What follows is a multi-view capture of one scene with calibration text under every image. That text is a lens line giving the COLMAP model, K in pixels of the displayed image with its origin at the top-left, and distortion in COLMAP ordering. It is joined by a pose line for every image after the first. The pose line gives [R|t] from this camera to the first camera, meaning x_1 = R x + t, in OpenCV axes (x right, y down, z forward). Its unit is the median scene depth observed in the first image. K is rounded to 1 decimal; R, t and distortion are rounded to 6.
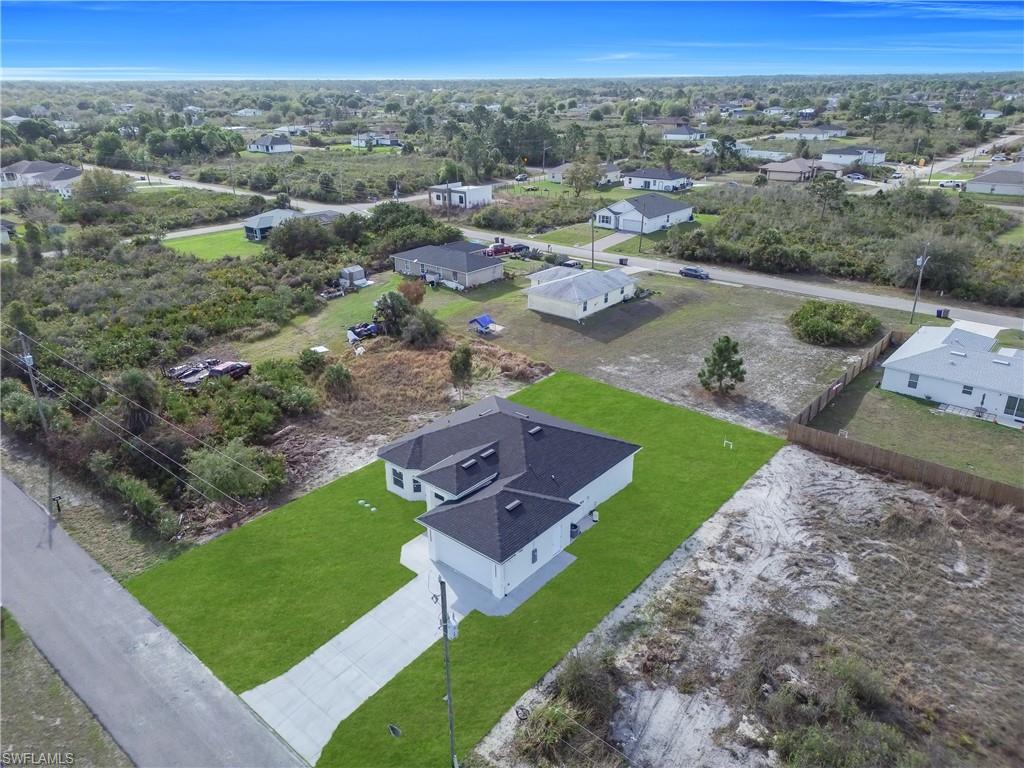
lens RADIAL K [[712.8, 0, 508.4], [0, 712.8, 383.5], [0, 0, 1]] dist [0.027741, 0.000469]
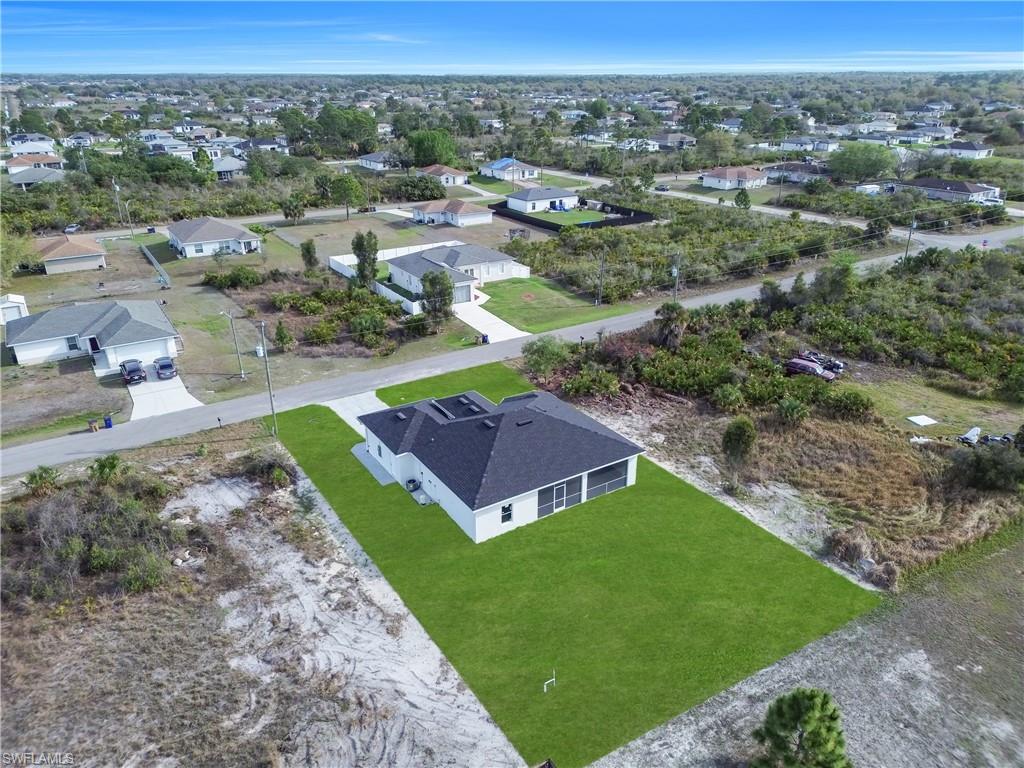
lens RADIAL K [[713.9, 0, 510.9], [0, 713.9, 385.6], [0, 0, 1]] dist [0.072964, -0.076269]
pose [[-0.286671, 0.389828, -0.875131, 0.998379], [-0.369817, 0.797640, 0.476452, -0.529735], [0.883773, 0.460223, -0.084495, 1.187380]]
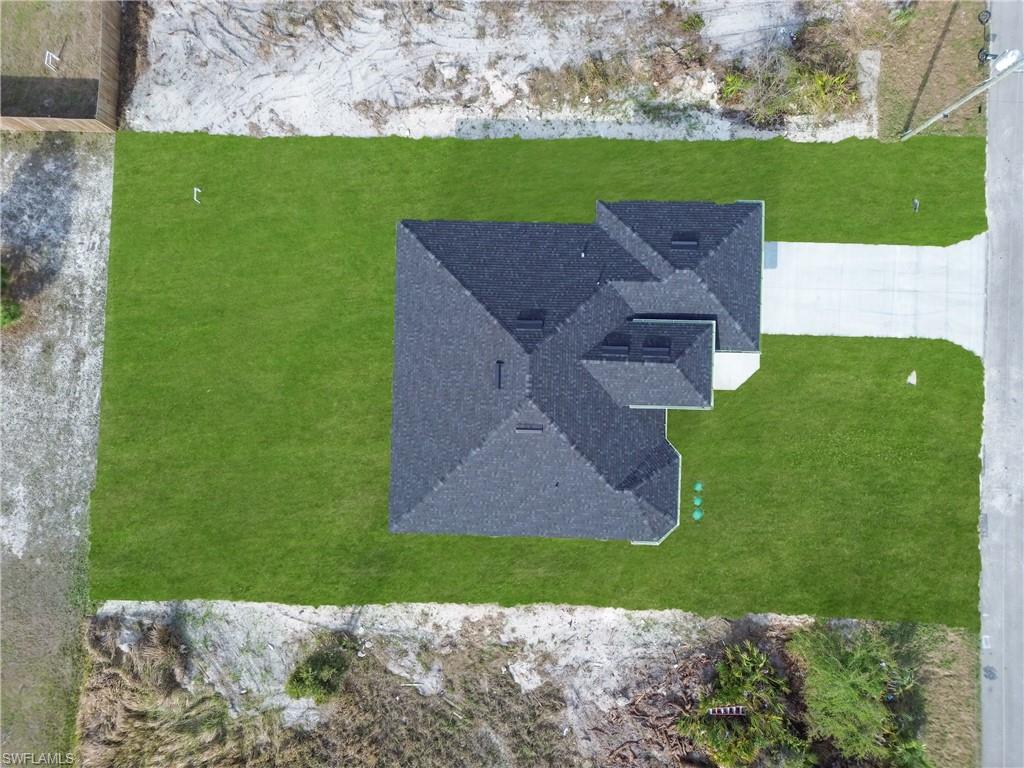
lens RADIAL K [[713.9, 0, 510.9], [0, 713.9, 385.6], [0, 0, 1]] dist [0.072964, -0.076269]
pose [[-0.631390, -0.774781, 0.032560, -0.016410], [0.320170, -0.222214, 0.920930, -0.578855], [-0.706284, 0.591891, 0.388365, 0.869909]]
